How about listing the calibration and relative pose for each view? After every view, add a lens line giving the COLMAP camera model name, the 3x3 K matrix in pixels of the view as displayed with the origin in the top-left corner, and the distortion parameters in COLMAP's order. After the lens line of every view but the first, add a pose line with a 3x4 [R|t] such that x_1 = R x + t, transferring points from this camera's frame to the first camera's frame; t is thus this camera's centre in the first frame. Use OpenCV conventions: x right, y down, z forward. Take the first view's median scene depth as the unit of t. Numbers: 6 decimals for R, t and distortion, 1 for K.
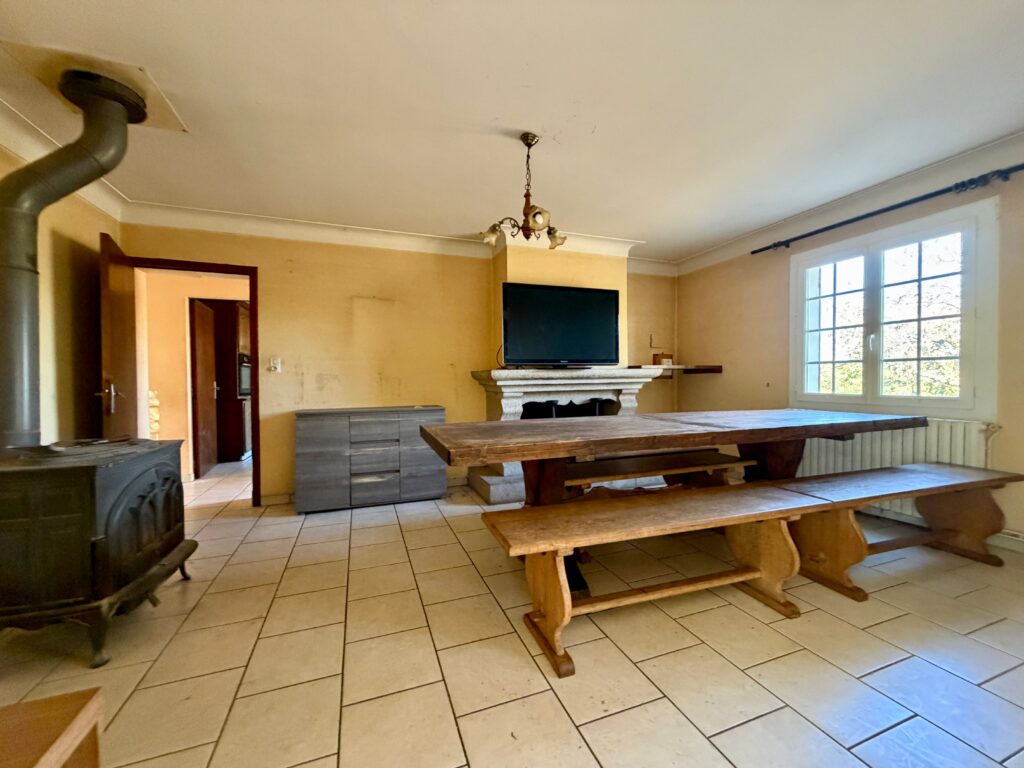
lens RADIAL K [[407.0, 0, 506.4], [0, 407.0, 386.1], [0, 0, 1]] dist [0.000710, 0.000328]
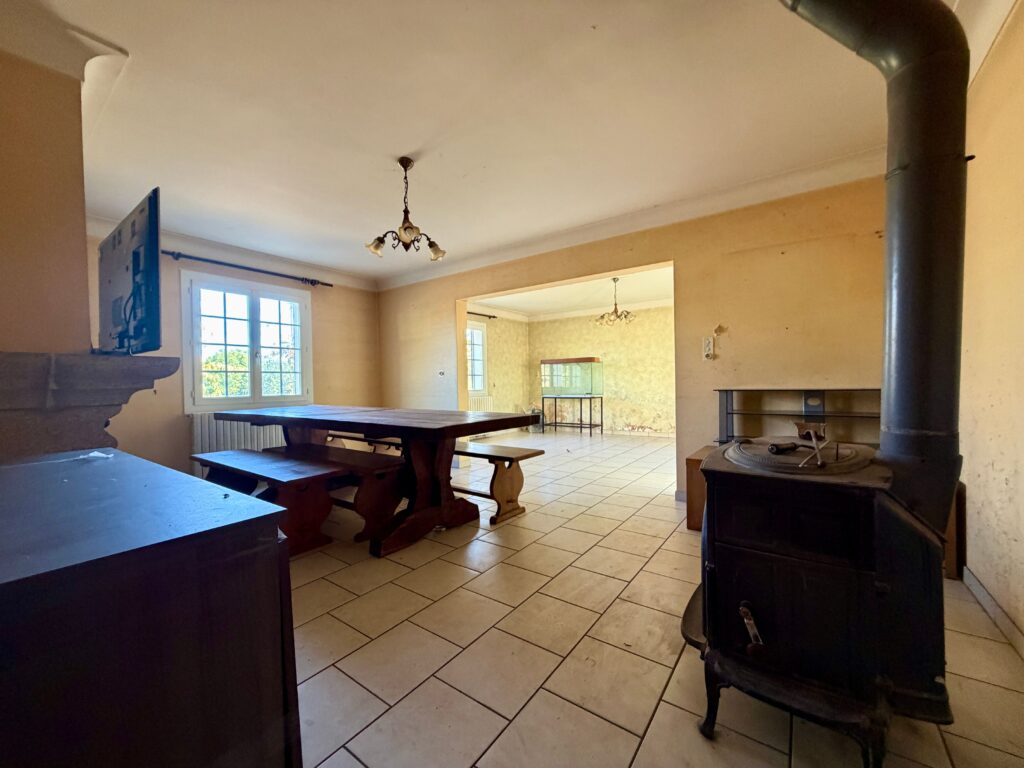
lens RADIAL K [[407.0, 0, 506.4], [0, 407.0, 386.1], [0, 0, 1]] dist [0.000710, 0.000328]
pose [[-0.551672, 0.010709, 0.833992, -0.797464], [0.038299, 0.999188, 0.012504, 0.002725], [-0.833181, 0.038839, -0.551634, 1.095847]]
